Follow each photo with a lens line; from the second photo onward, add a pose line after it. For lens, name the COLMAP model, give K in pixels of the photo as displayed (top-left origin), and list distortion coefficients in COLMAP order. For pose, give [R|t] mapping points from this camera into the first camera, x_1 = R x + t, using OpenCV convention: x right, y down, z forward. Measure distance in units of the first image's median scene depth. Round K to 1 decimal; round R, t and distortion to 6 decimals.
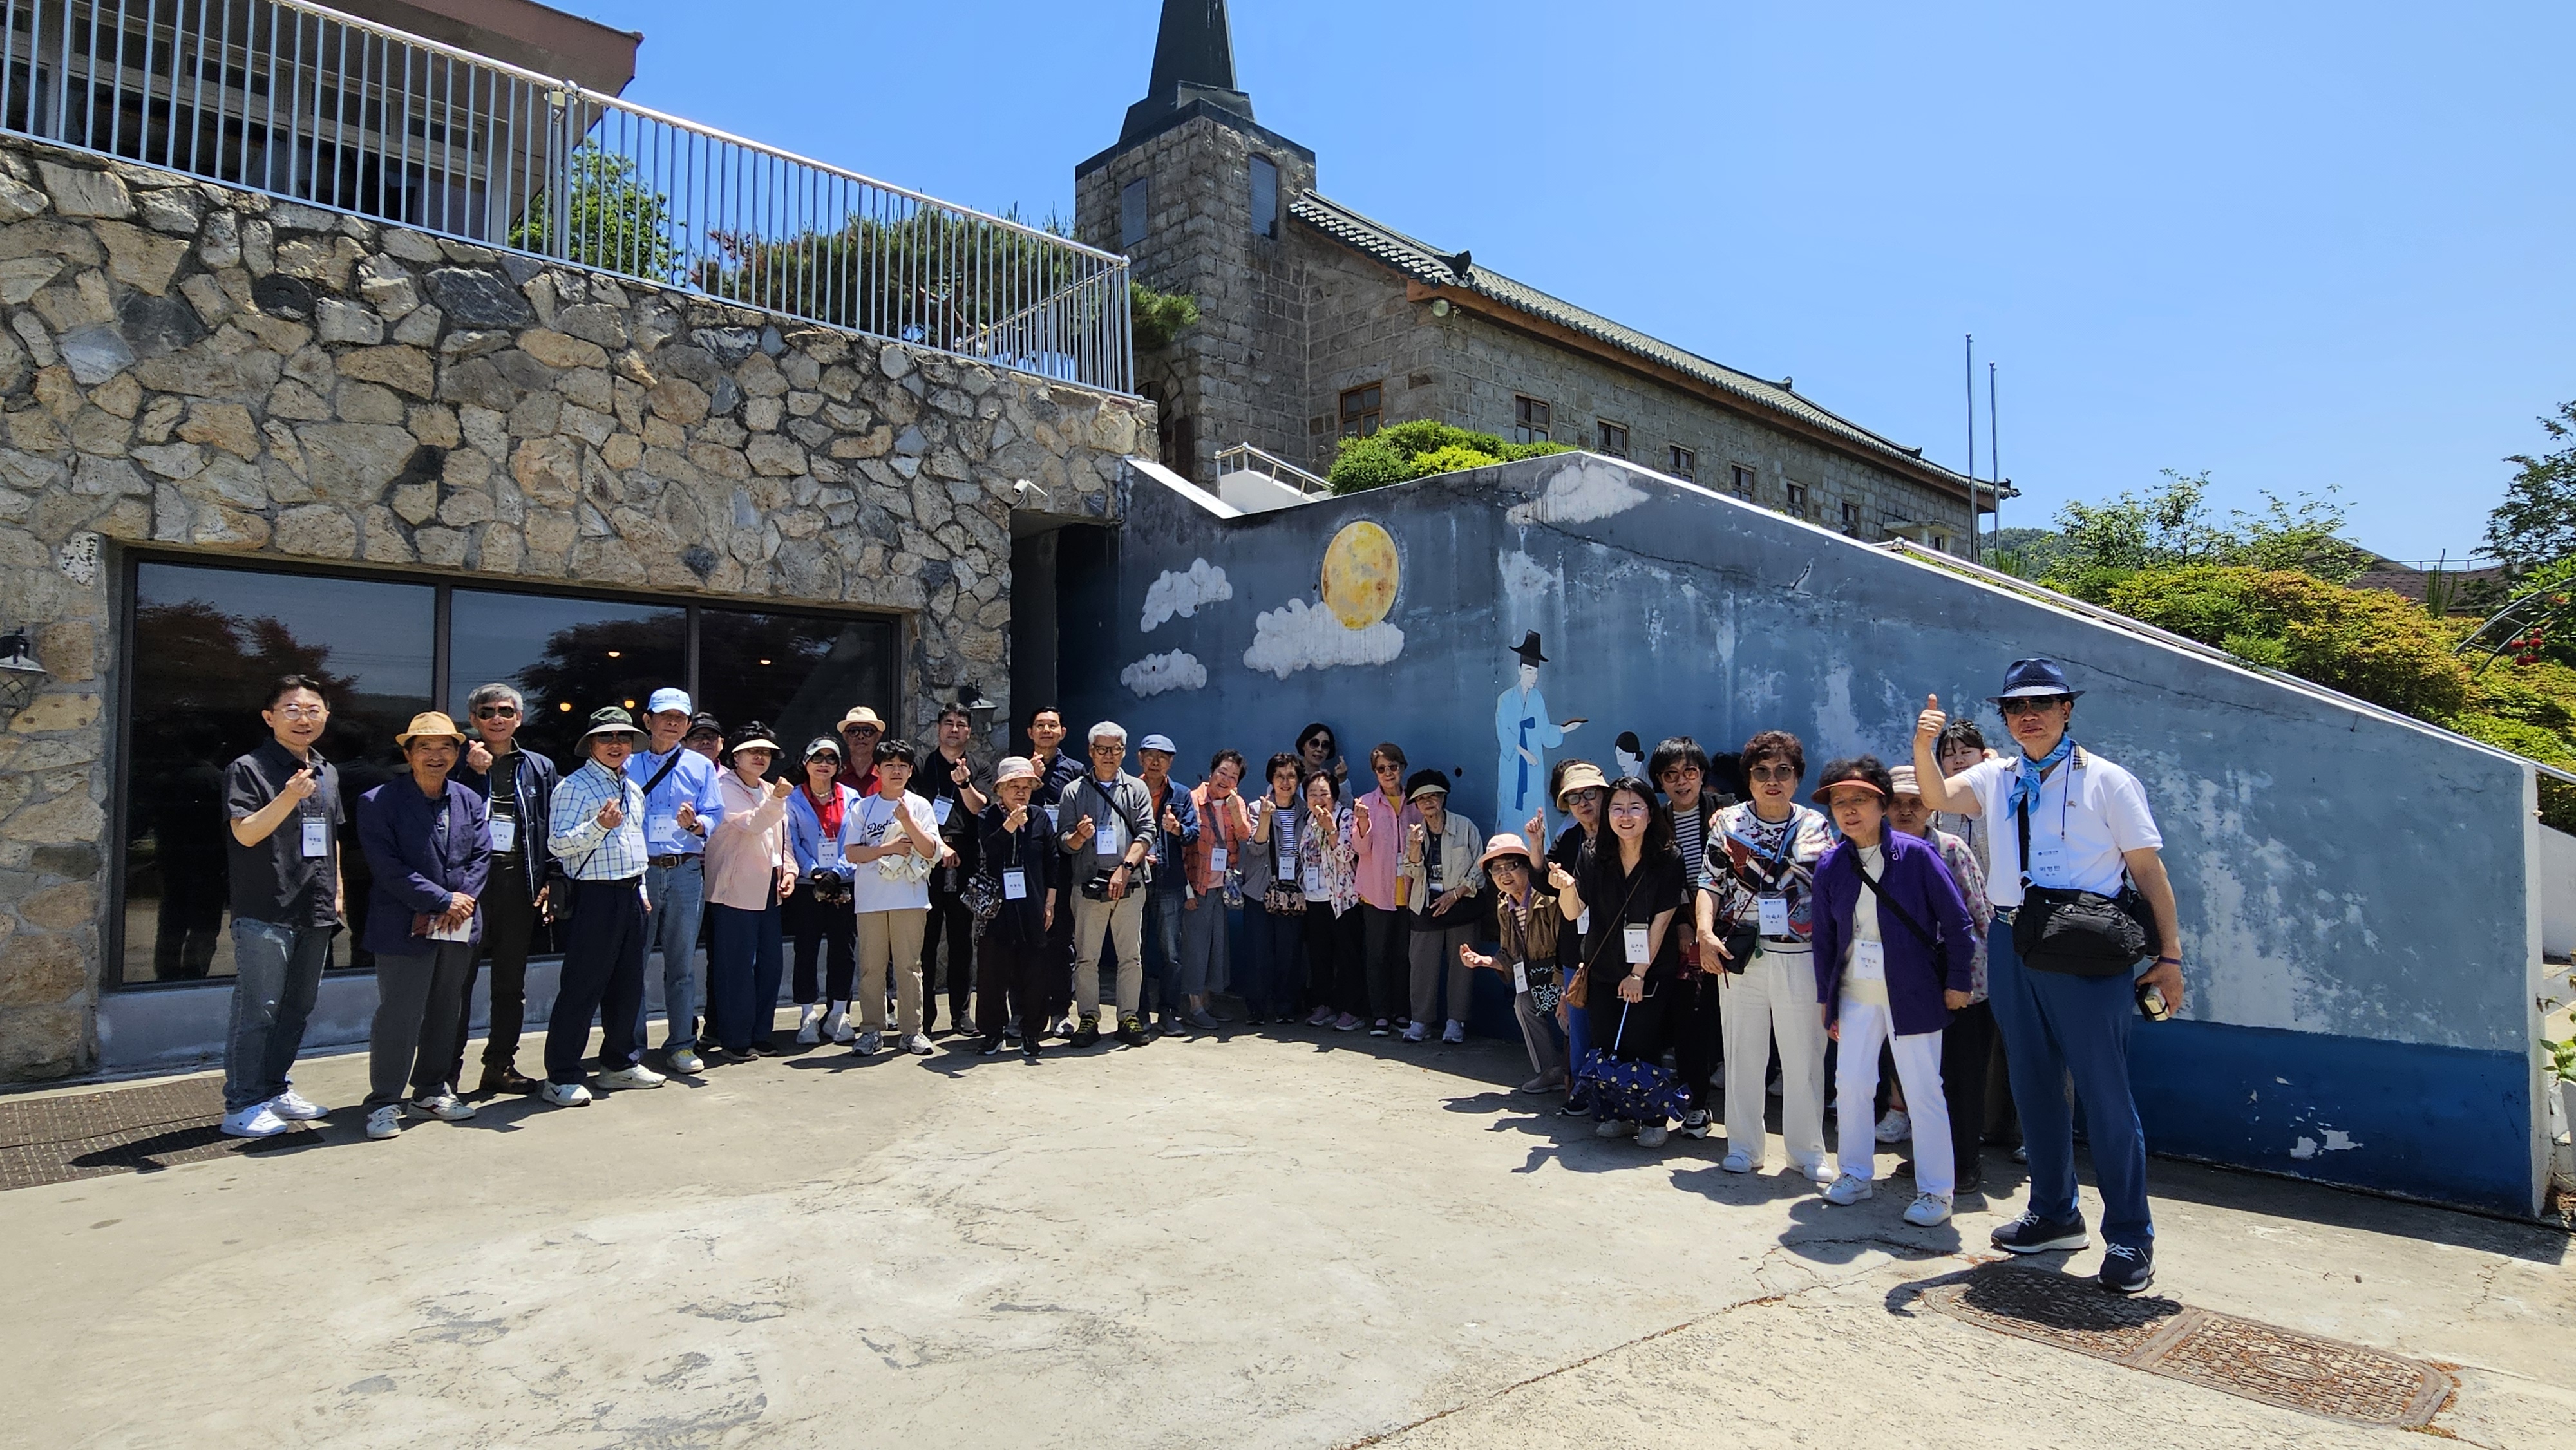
lens RADIAL K [[1396.3, 0, 1298.2], [0, 1396.3, 708.5], [0, 0, 1]] dist [-0.005627, 0.002353]
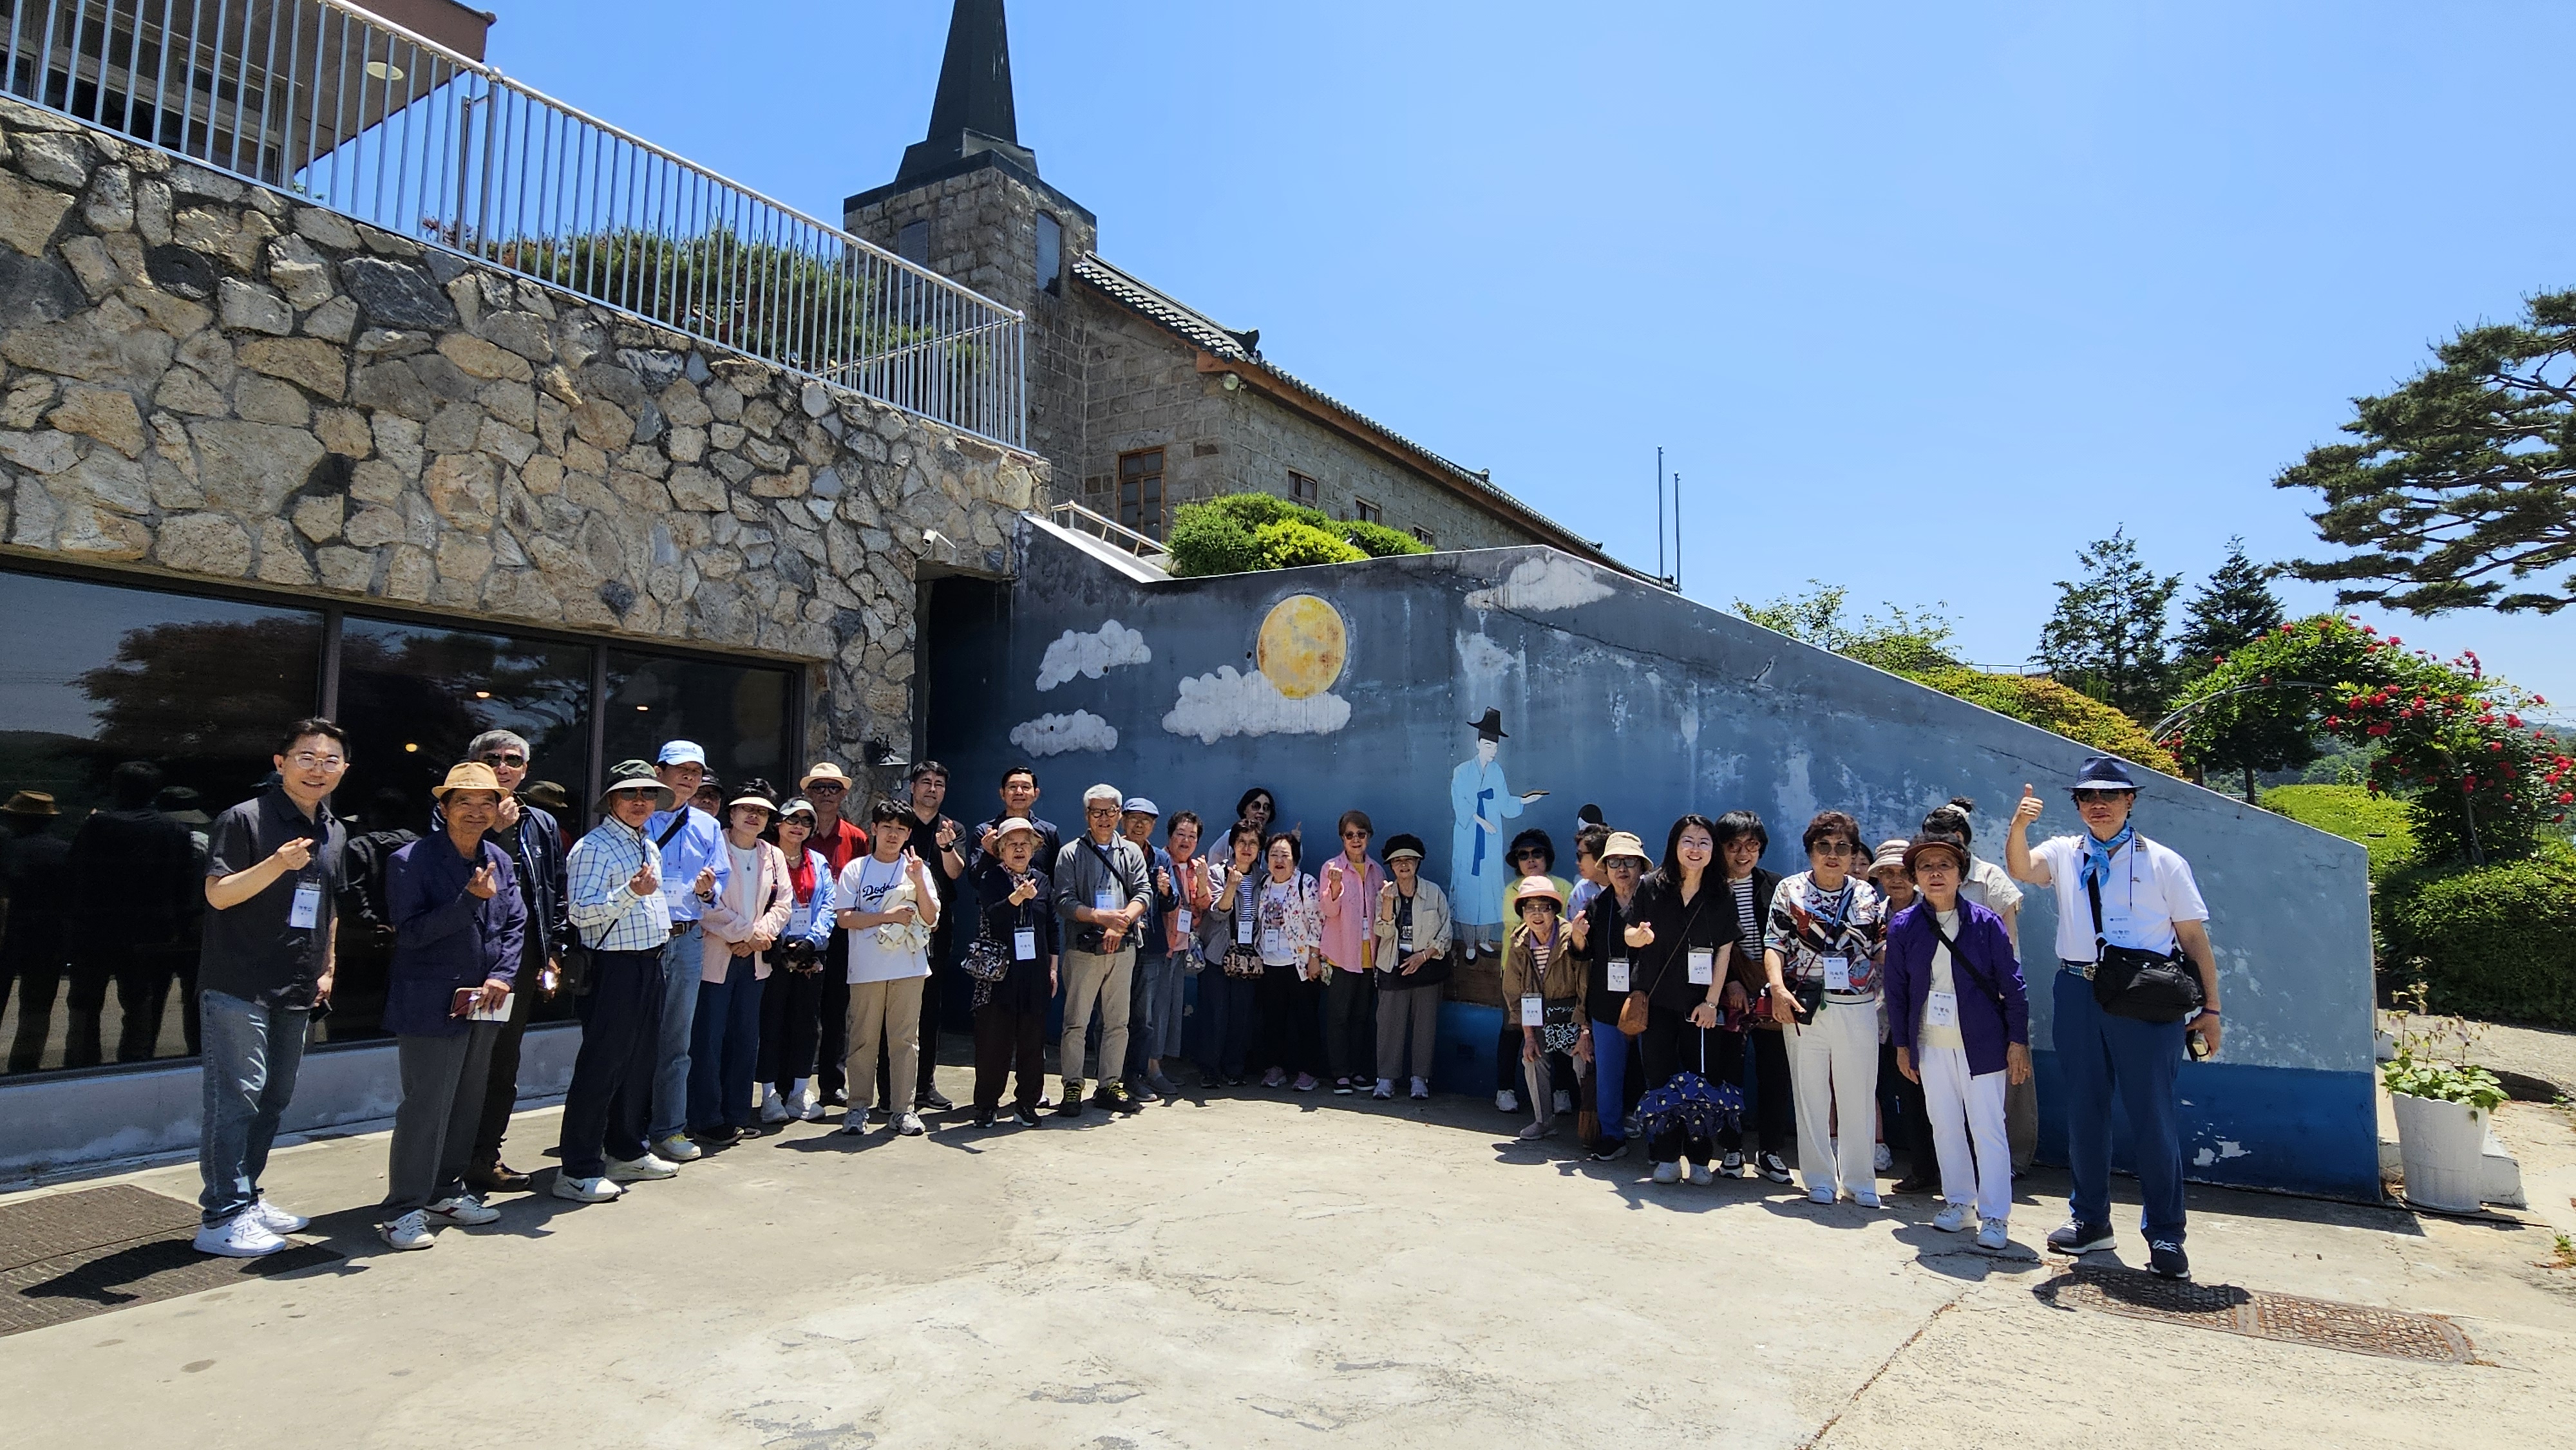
lens RADIAL K [[1396.3, 0, 1301.0], [0, 1396.3, 709.3], [0, 0, 1]] dist [-0.005627, 0.002353]
pose [[0.966503, 0.035295, 0.254218, -0.249841], [-0.024927, 0.998725, -0.043892, -0.003945], [-0.255443, 0.036085, 0.966150, -0.000423]]
